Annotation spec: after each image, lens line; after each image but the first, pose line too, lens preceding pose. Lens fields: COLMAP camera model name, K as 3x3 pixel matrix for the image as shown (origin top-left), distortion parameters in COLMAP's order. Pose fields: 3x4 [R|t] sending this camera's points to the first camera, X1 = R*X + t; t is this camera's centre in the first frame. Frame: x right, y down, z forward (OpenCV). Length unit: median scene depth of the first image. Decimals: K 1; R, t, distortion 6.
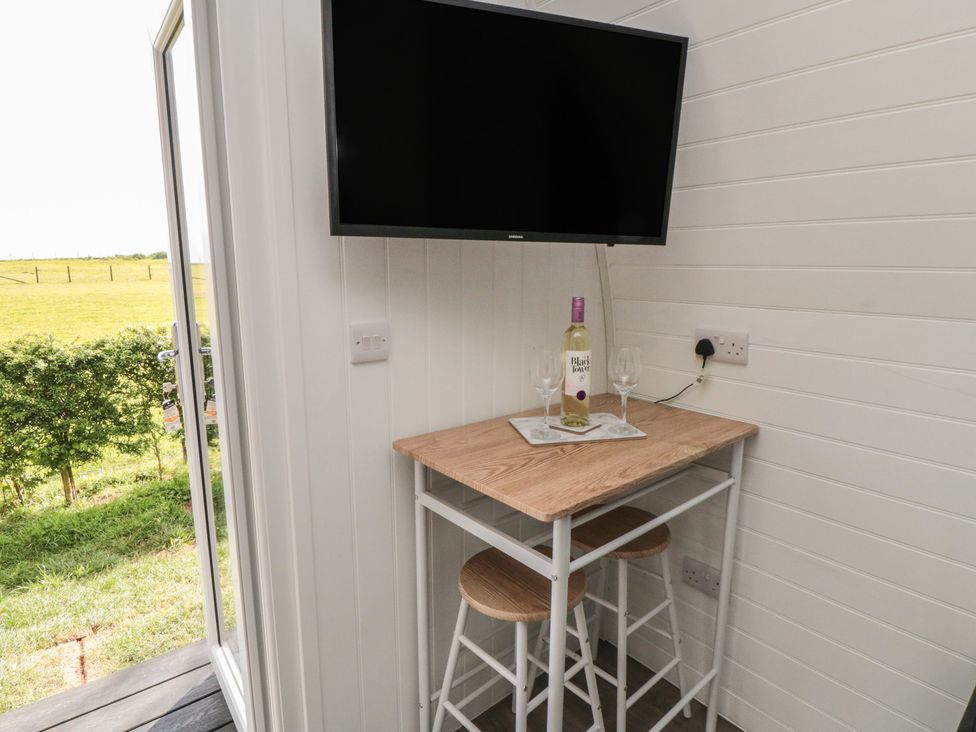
lens RADIAL K [[527.7, 0, 496.2], [0, 527.7, 366.1], [0, 0, 1]] dist [0.004517, -0.013777]
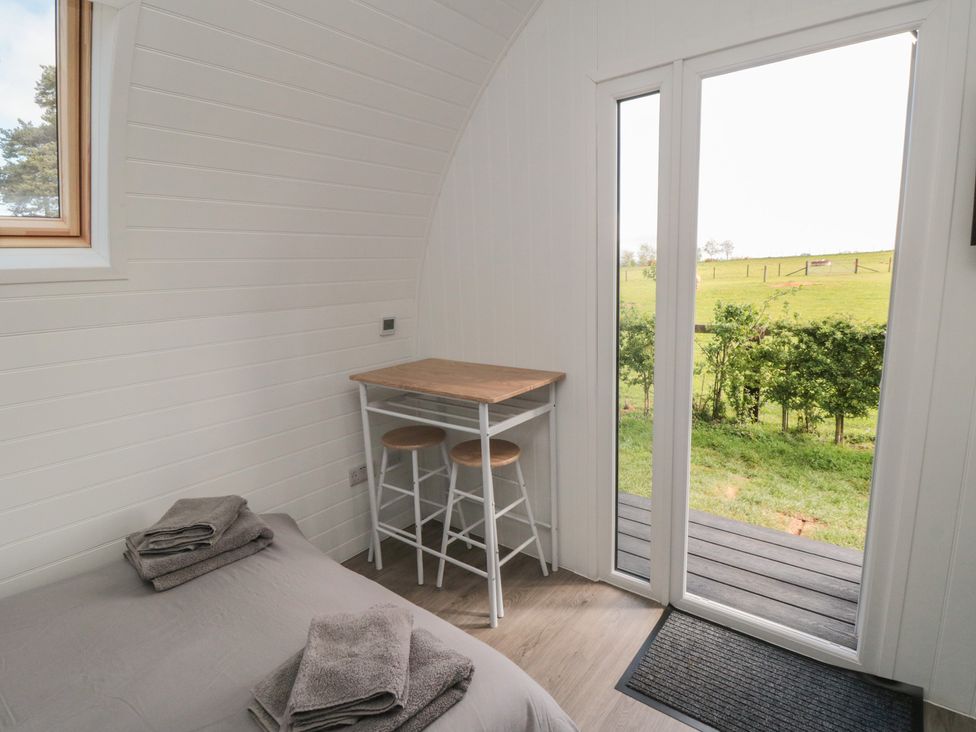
lens RADIAL K [[527.7, 0, 496.2], [0, 527.7, 366.1], [0, 0, 1]] dist [0.004517, -0.013777]
pose [[0.202041, 0.160466, -0.966142, 0.280490], [-0.137150, 0.981401, 0.134320, 0.012925], [0.969726, 0.105368, 0.220292, -0.148335]]
